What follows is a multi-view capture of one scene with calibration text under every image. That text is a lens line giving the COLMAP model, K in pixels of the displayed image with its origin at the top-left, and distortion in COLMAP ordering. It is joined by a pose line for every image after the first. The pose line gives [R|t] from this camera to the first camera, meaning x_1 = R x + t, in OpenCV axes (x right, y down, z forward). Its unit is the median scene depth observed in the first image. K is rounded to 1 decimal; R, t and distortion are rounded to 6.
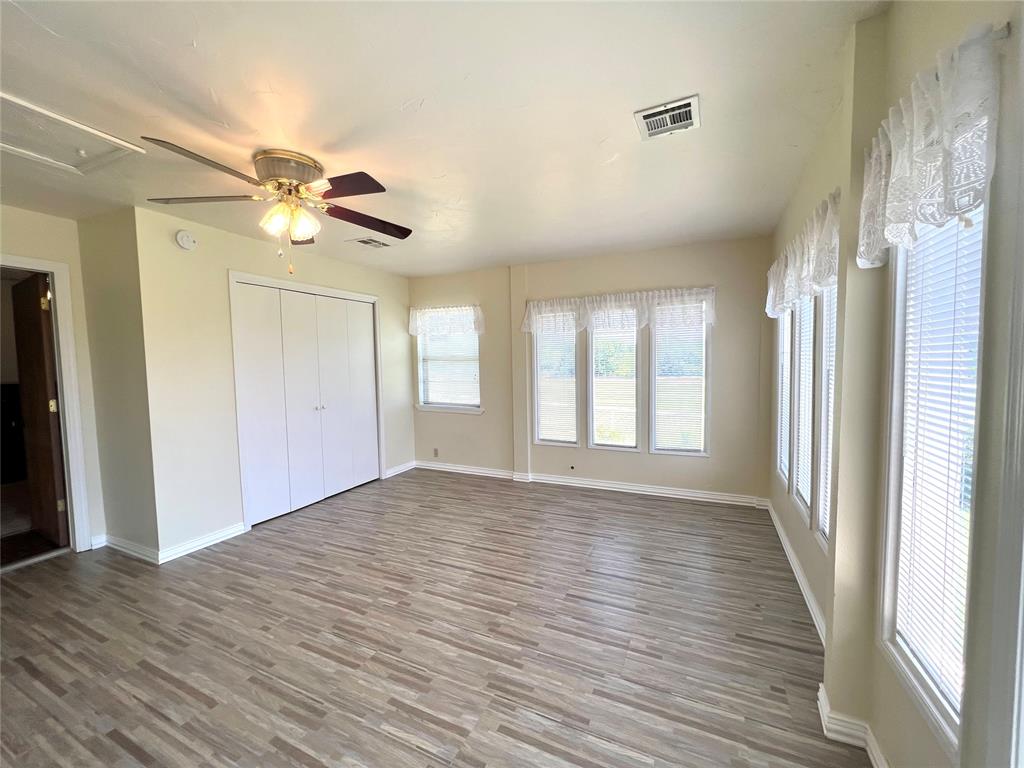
lens RADIAL K [[416.0, 0, 513.5], [0, 416.0, 379.6], [0, 0, 1]] dist [-0.001736, 0.000144]
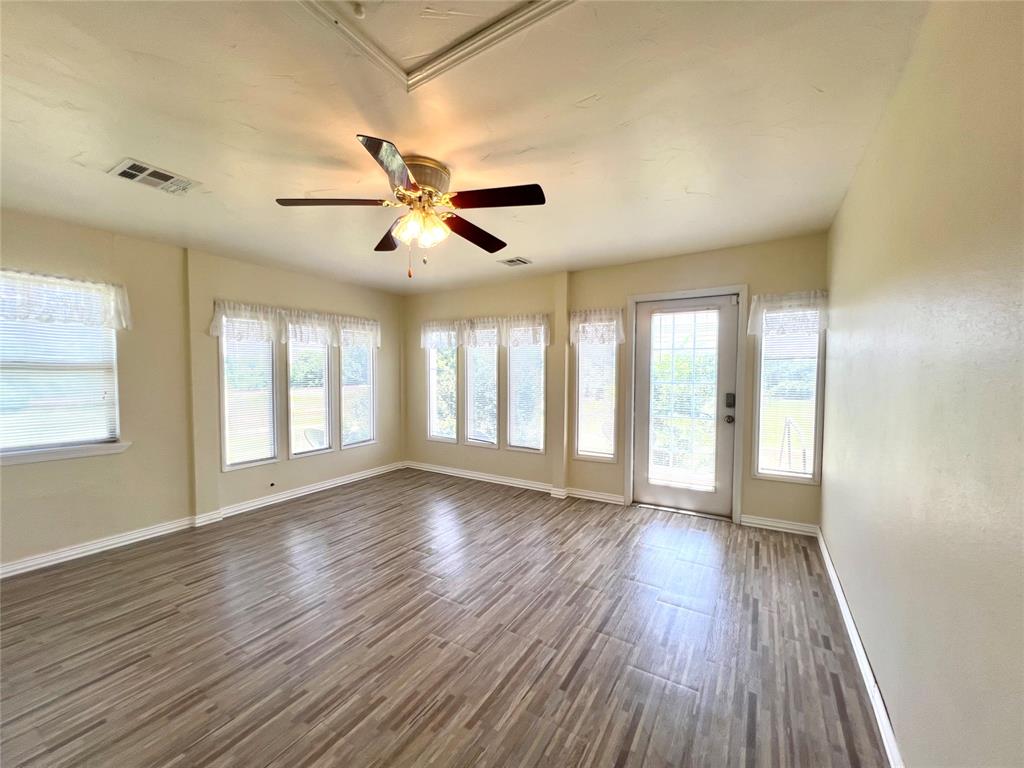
lens RADIAL K [[416.0, 0, 513.7], [0, 416.0, 388.7], [0, 0, 1]] dist [-0.001736, 0.000144]
pose [[0.085578, -0.027853, 0.995942, -0.847012], [0.040328, 0.998887, 0.024470, -0.010450], [-0.995515, 0.038071, 0.086606, 0.401048]]
